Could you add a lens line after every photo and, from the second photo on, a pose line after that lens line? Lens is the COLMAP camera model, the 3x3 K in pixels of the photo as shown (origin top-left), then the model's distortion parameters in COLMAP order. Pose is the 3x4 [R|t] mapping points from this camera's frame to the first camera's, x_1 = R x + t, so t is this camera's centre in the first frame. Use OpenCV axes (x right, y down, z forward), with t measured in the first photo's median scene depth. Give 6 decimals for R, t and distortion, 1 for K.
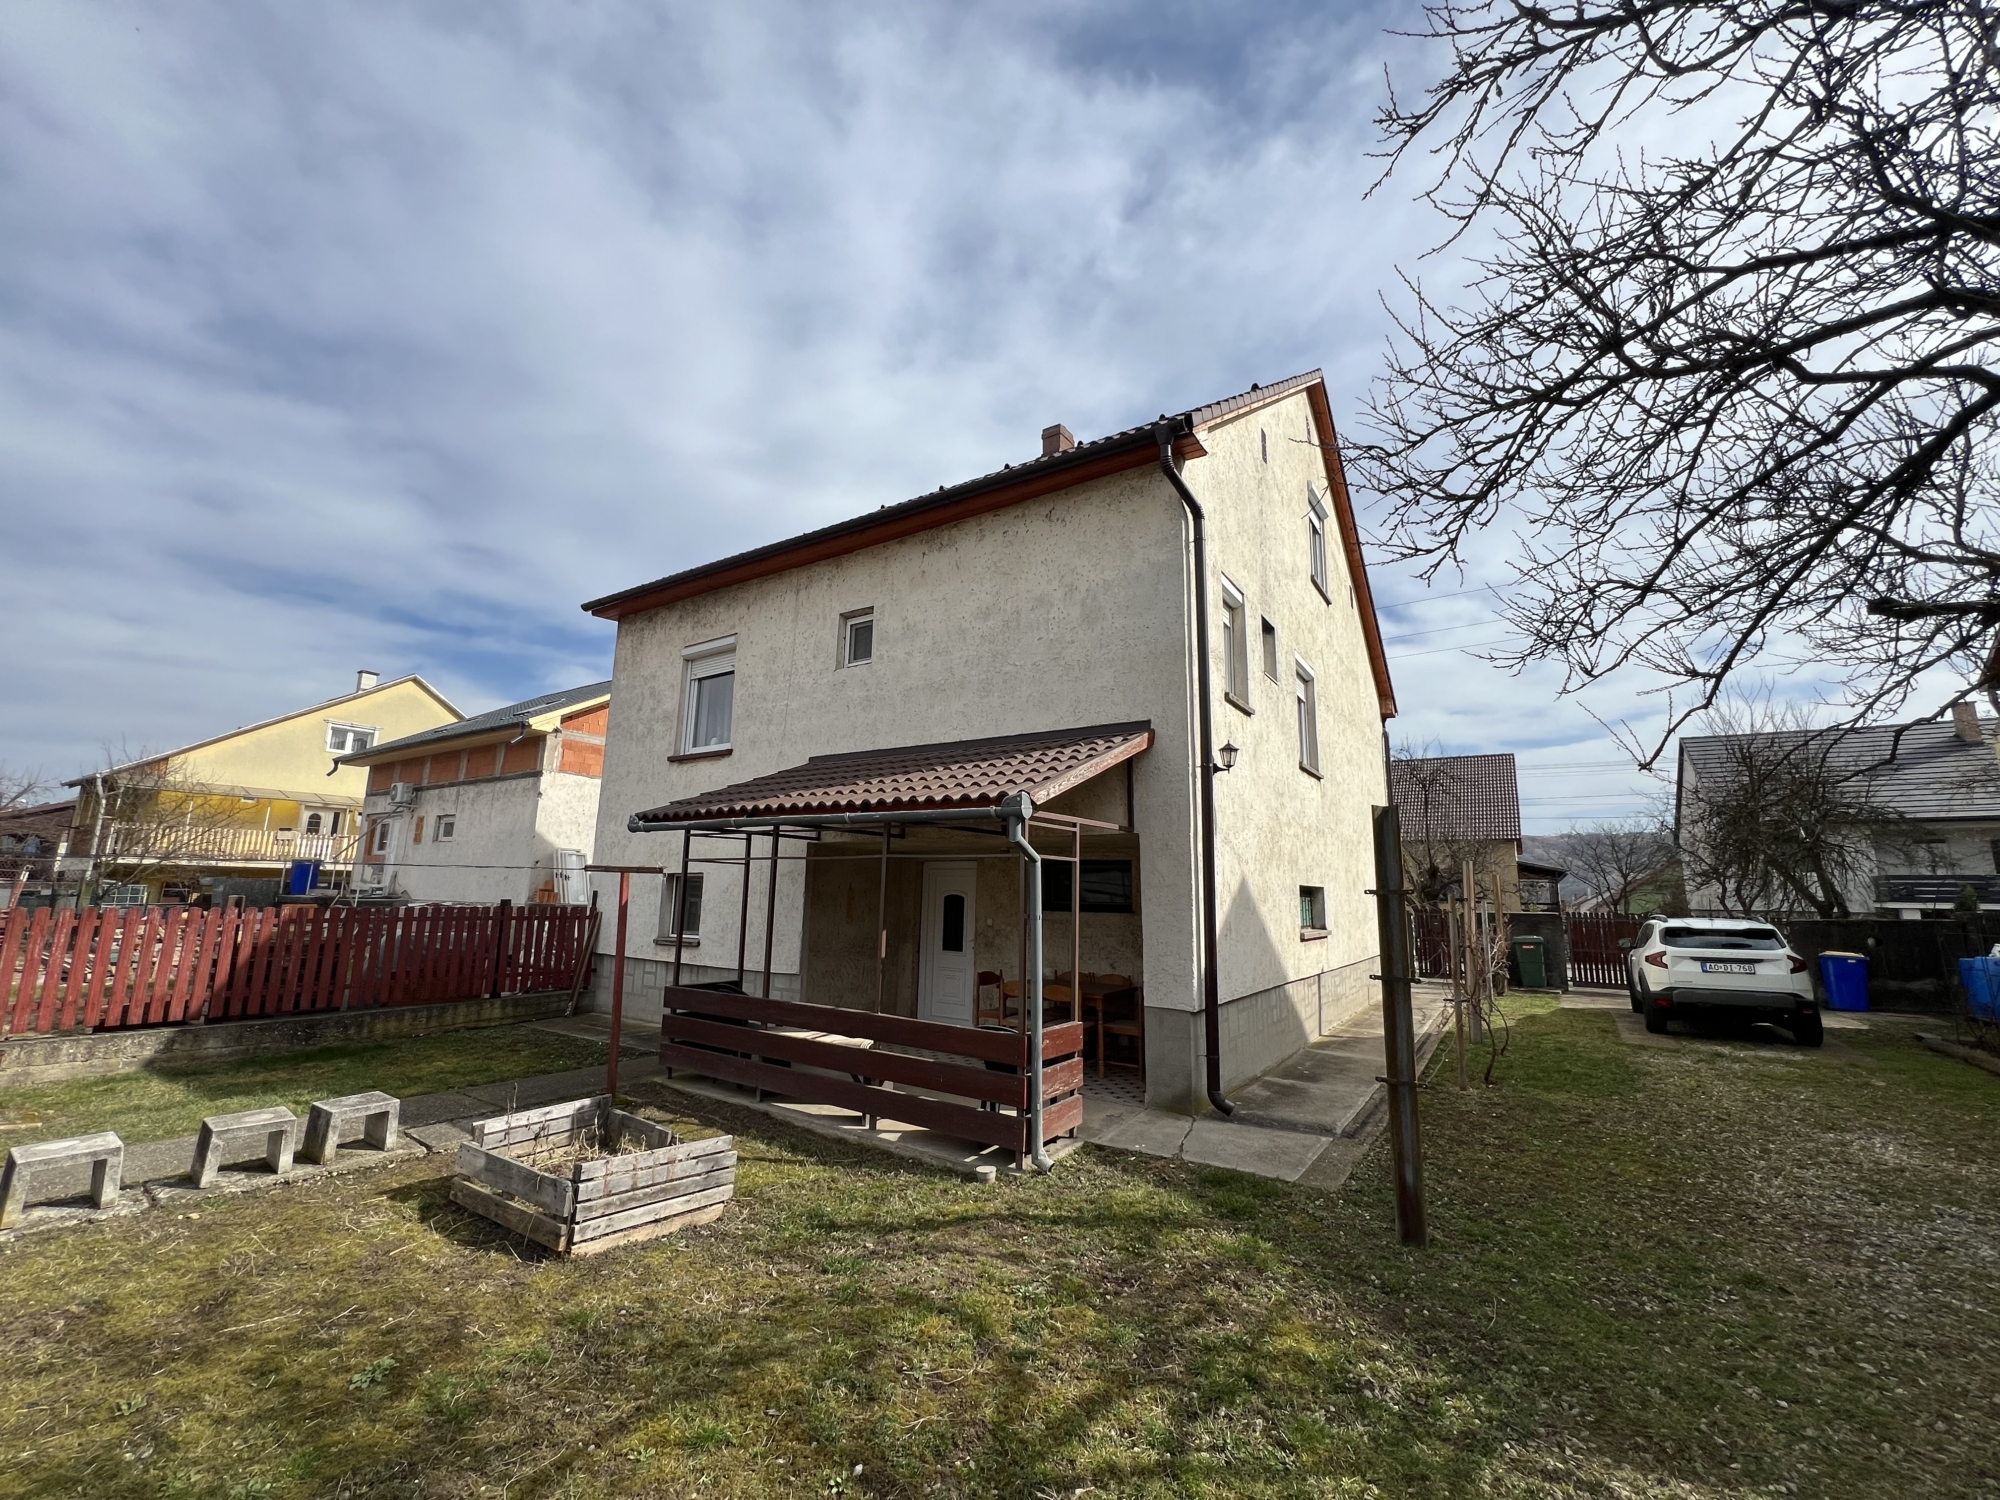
lens RADIAL K [[799.3, 0, 1011.8], [0, 799.3, 754.2], [0, 0, 1]] dist [-0.003015, 0.000632]
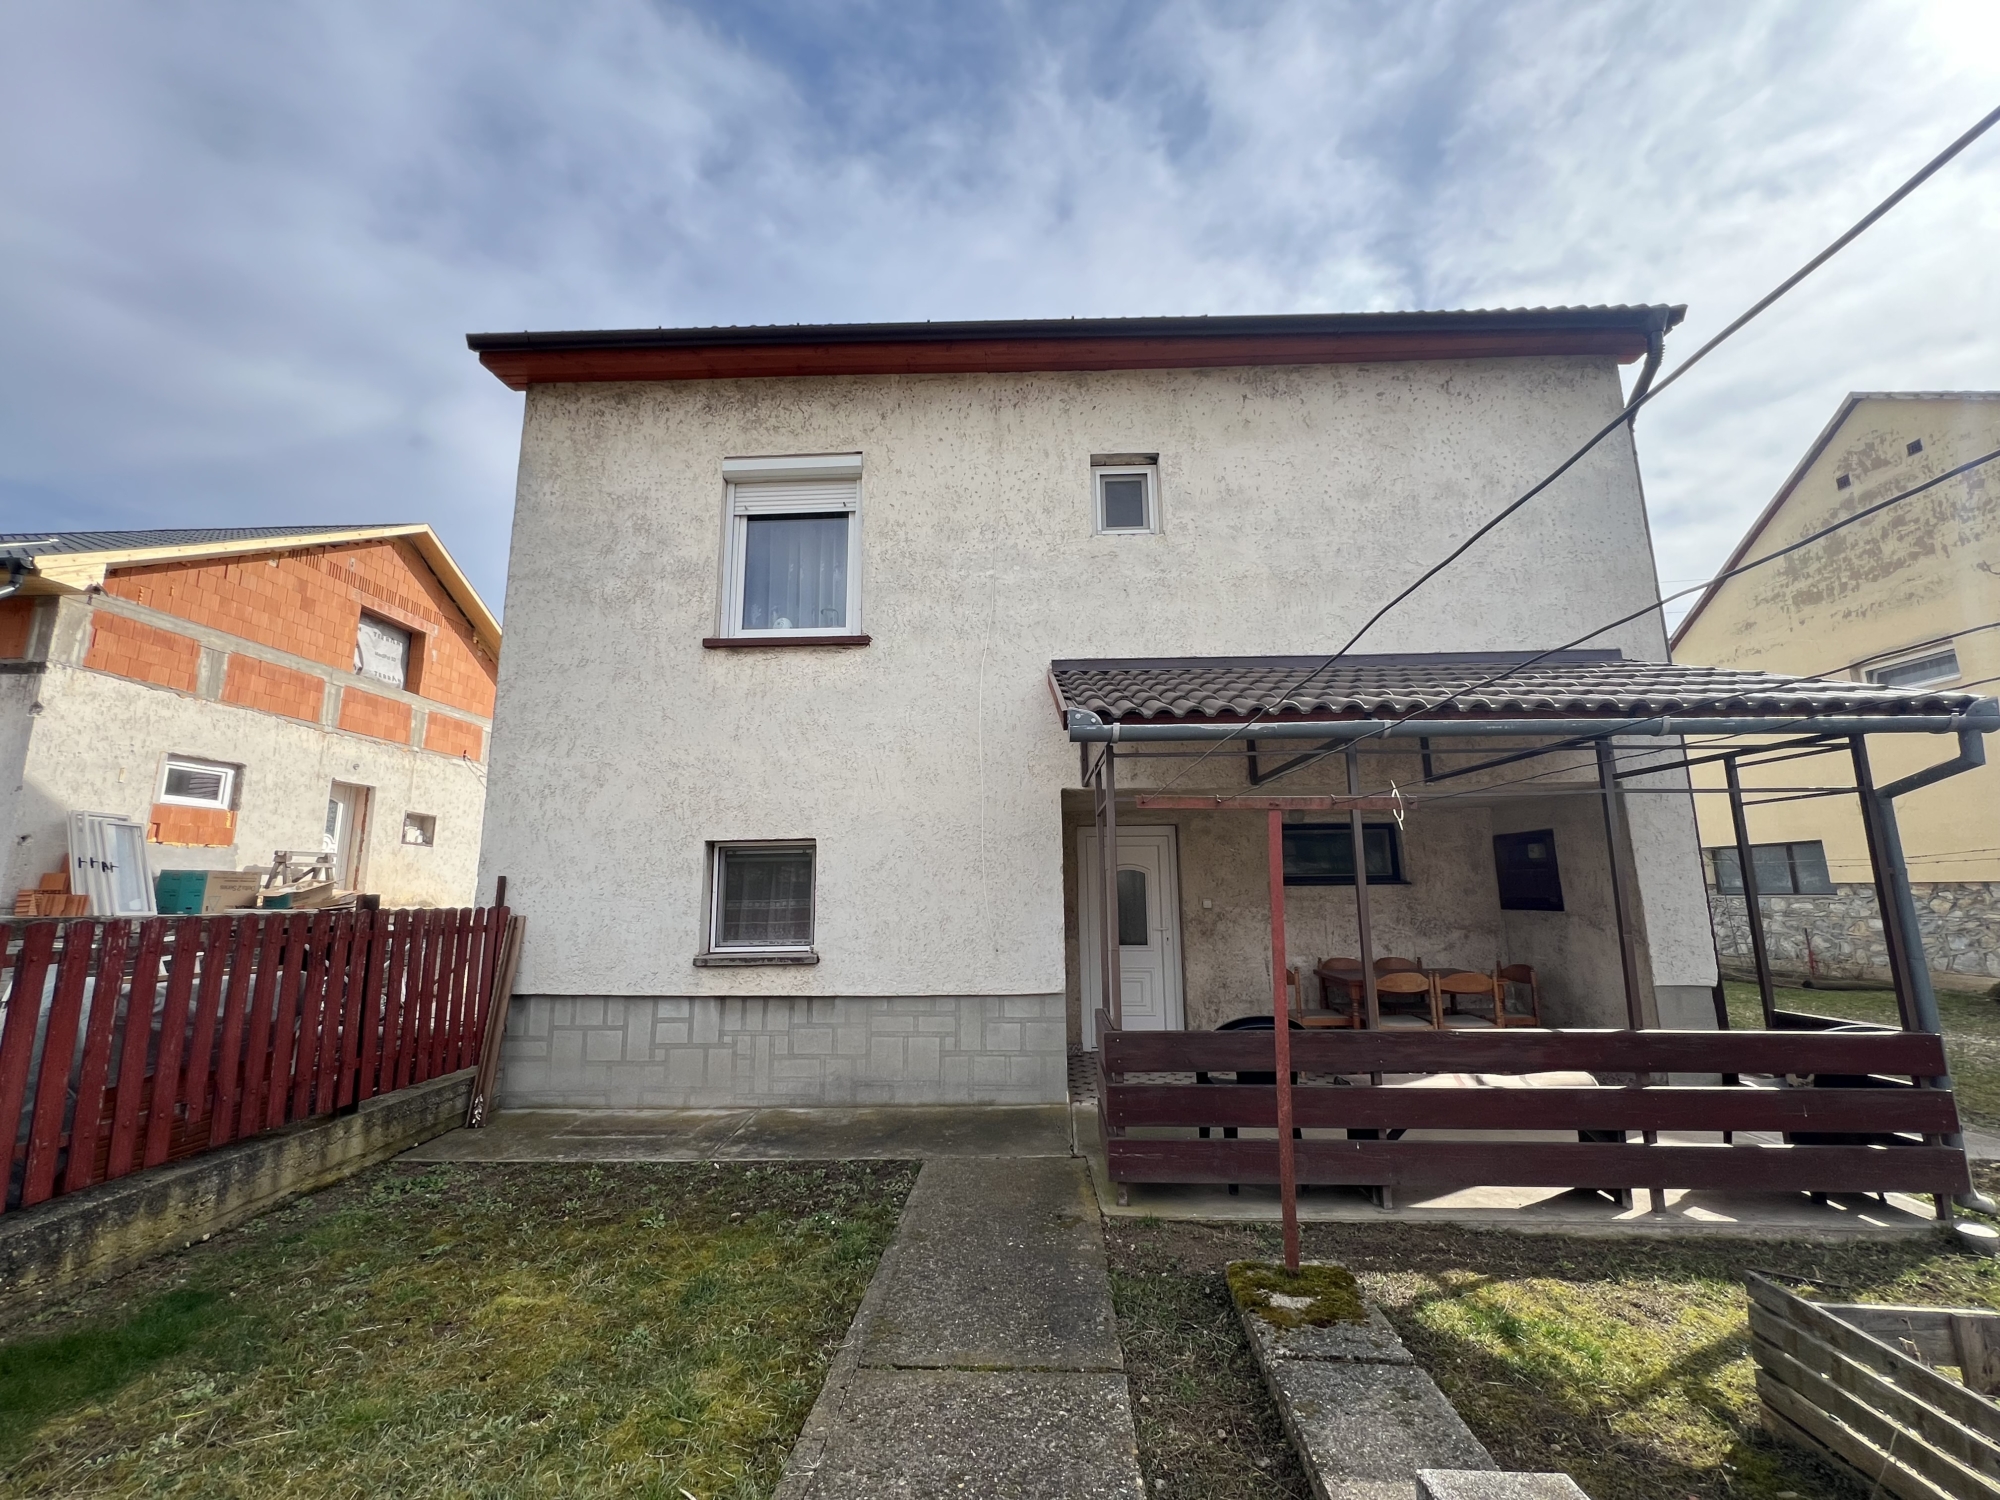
lens RADIAL K [[799.3, 0, 999.2], [0, 799.3, 750.2], [0, 0, 1]] dist [-0.003015, 0.000632]
pose [[0.856148, 0.062421, 0.512946, -0.582348], [-0.063250, 0.997872, -0.015862, 0.084859], [-0.512844, -0.018864, 0.858274, 0.432056]]
